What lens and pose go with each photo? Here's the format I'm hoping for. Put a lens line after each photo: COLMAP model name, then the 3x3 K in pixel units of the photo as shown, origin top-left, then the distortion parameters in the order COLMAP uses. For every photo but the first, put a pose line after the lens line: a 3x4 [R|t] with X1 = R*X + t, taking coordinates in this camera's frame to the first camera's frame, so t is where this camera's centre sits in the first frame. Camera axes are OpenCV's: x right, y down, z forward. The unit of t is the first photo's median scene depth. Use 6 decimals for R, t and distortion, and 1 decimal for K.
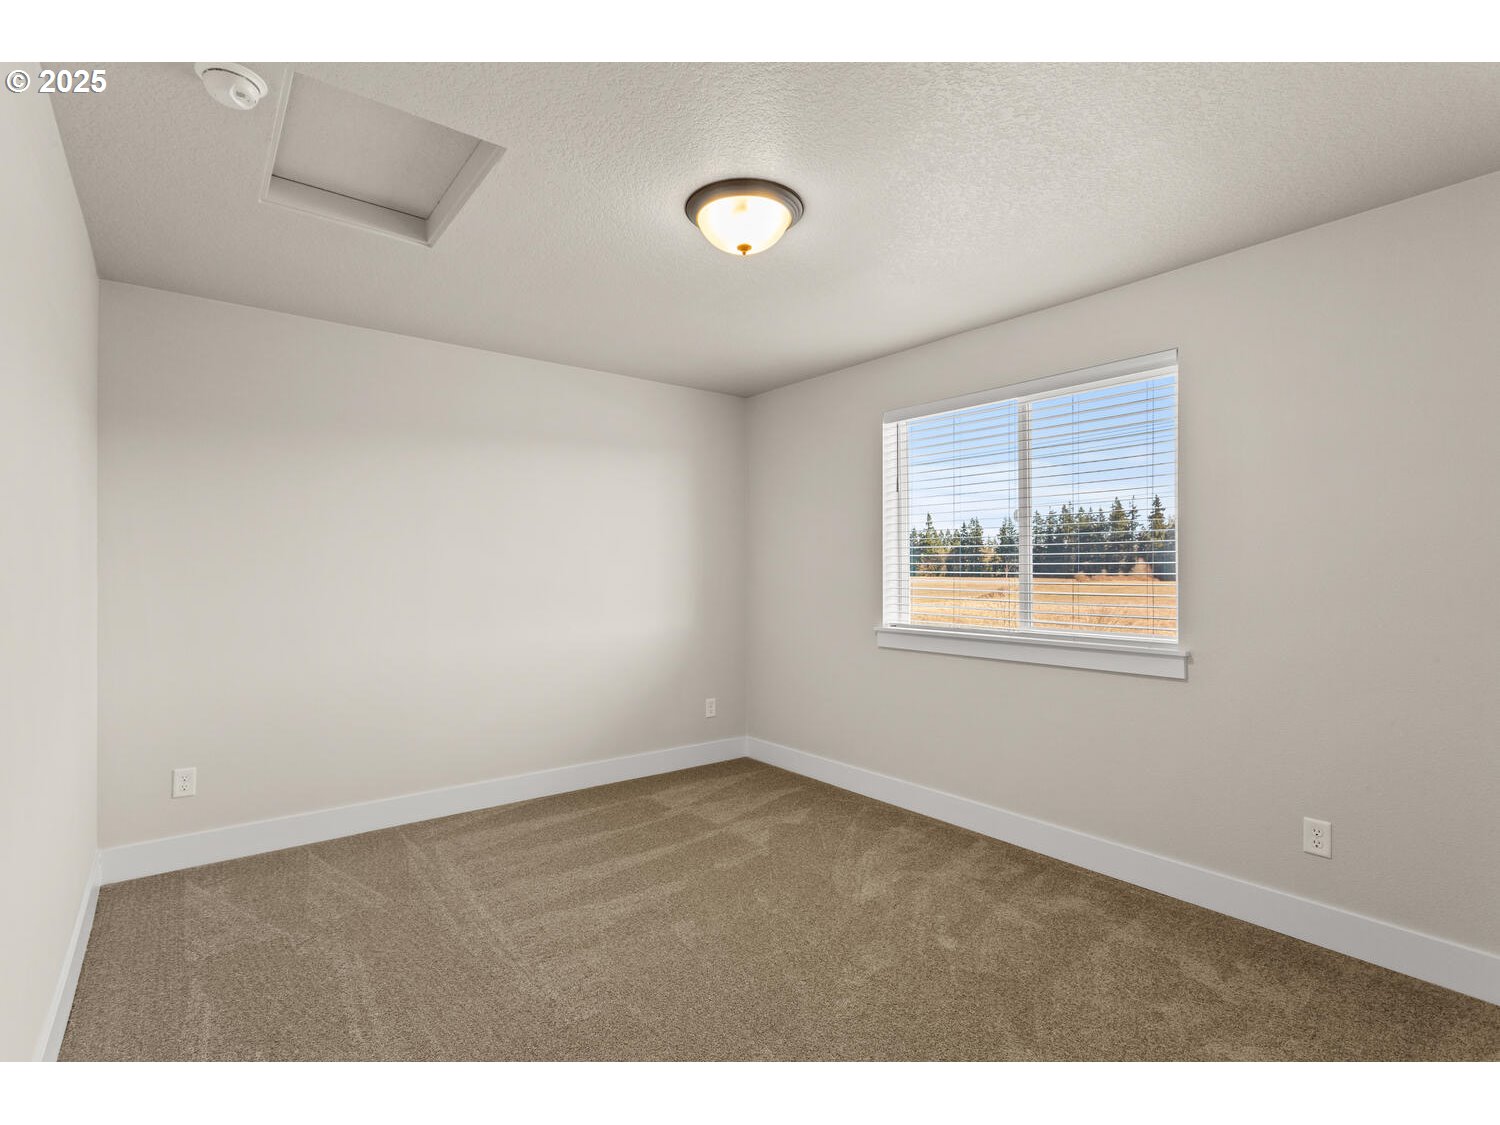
lens RADIAL K [[730.2, 0, 745.8], [0, 730.2, 555.2], [0, 0, 1]] dist [0.000838, 0.001867]
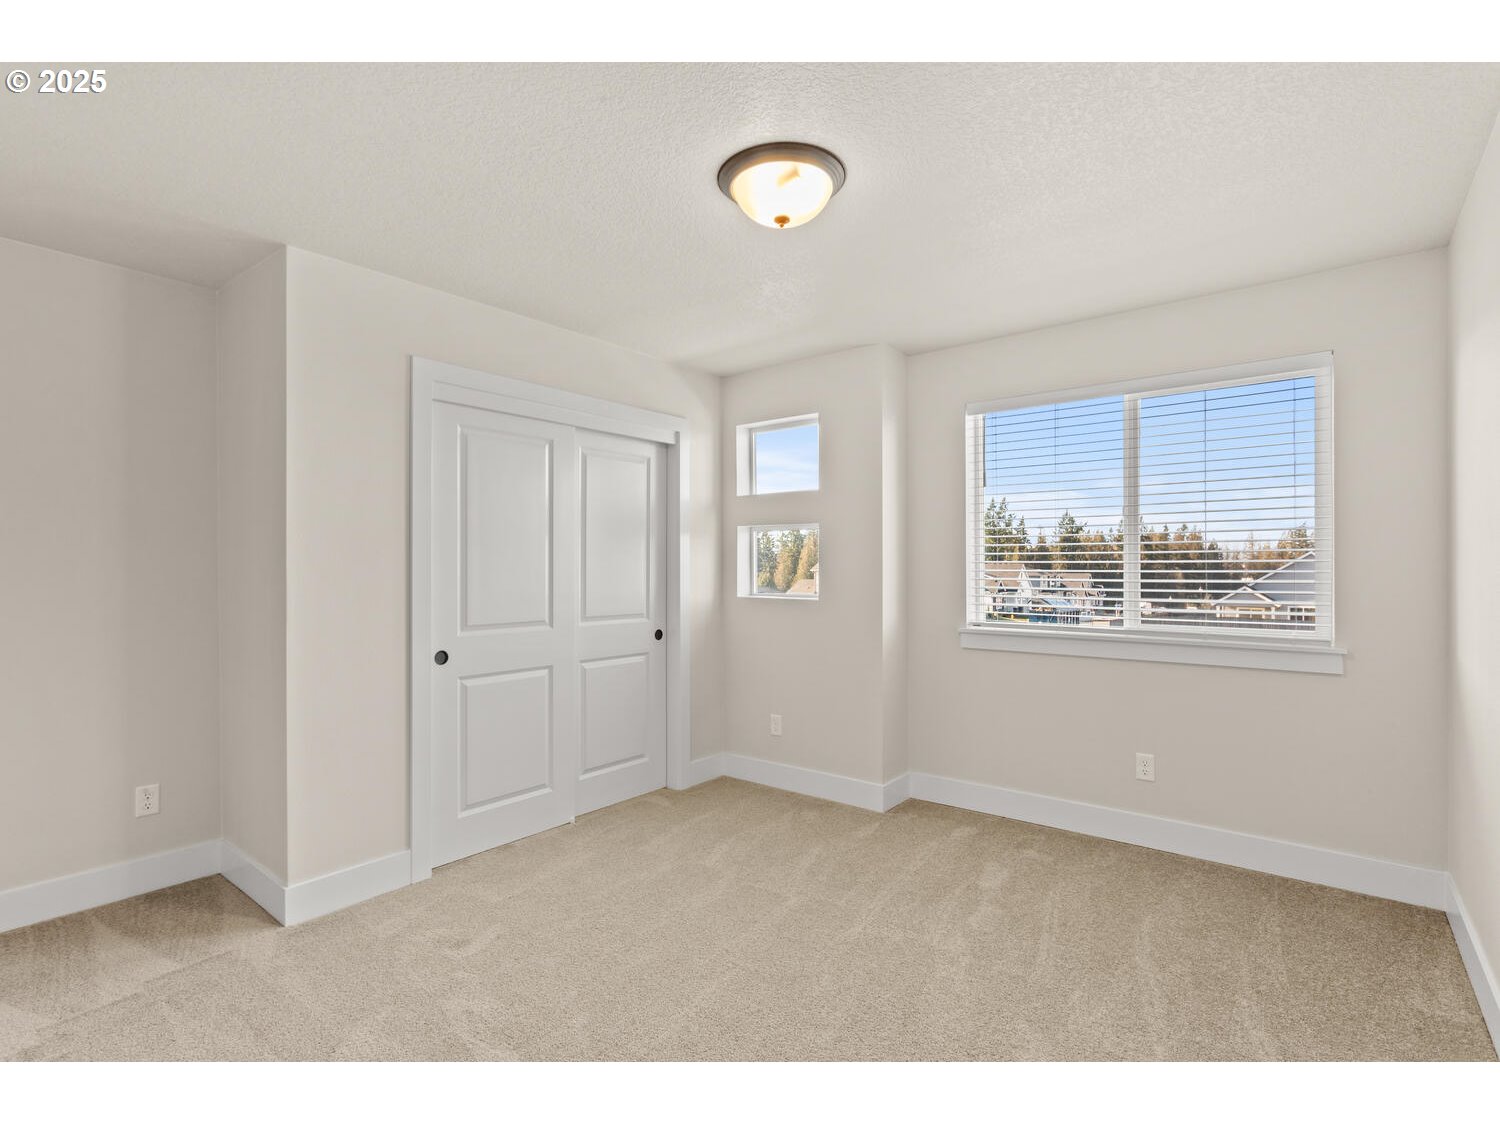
lens RADIAL K [[730.2, 0, 759.2], [0, 730.2, 560.7], [0, 0, 1]] dist [0.000838, 0.001867]
pose [[0.976292, -0.002007, 0.216450, -0.284813], [-0.001158, 0.999894, 0.014495, -0.003548], [-0.216456, -0.014402, 0.976186, 0.118968]]
